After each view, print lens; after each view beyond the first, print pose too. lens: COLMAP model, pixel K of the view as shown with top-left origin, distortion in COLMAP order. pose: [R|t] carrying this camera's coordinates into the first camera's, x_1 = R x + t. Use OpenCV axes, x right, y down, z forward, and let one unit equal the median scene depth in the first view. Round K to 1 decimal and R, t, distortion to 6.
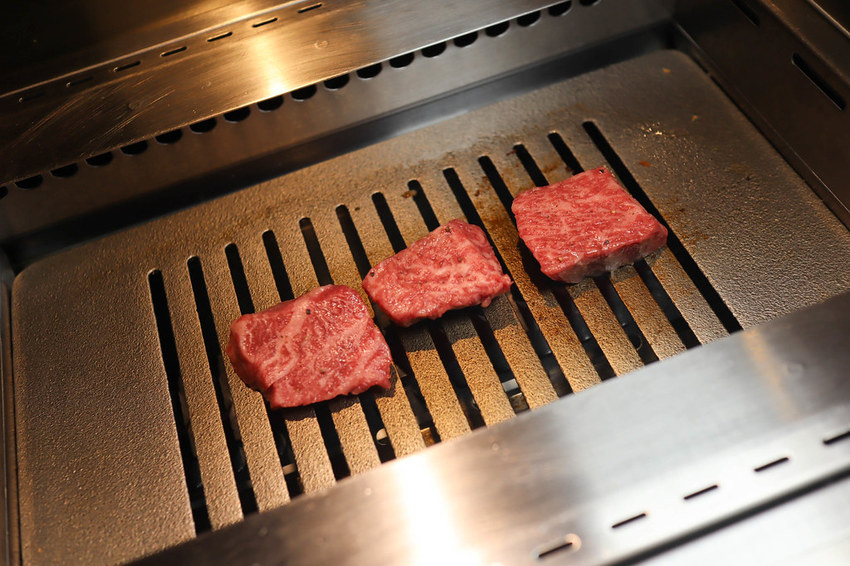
lens RADIAL K [[860.5, 0, 425.8], [0, 860.5, 284.1], [0, 0, 1]] dist [-0.006742, 0.000000]
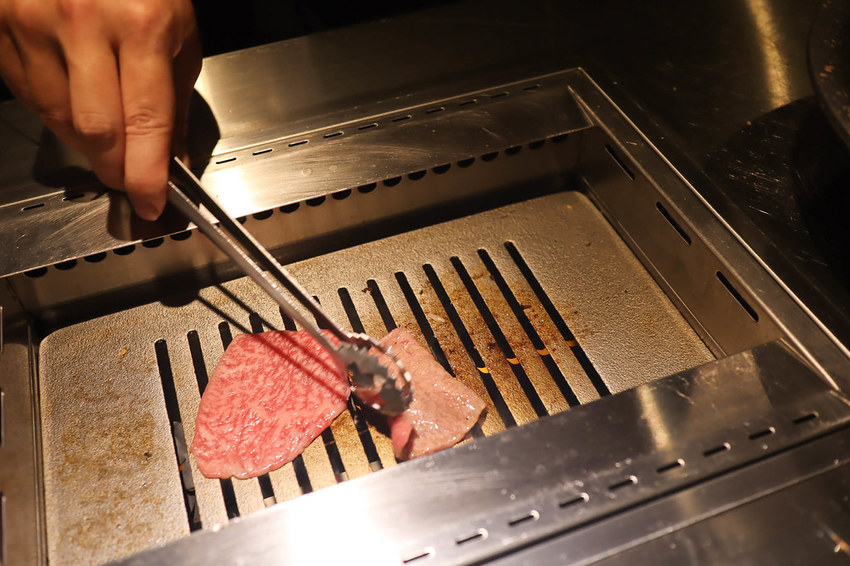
lens RADIAL K [[860.5, 0, 424.8], [0, 860.5, 282.4], [0, 0, 1]] dist [-0.006742, 0.000000]
pose [[0.995682, 0.053635, 0.075766, -0.032814], [-0.043269, 0.990254, -0.132382, 0.049984], [-0.082128, 0.128532, 0.988299, -0.273382]]
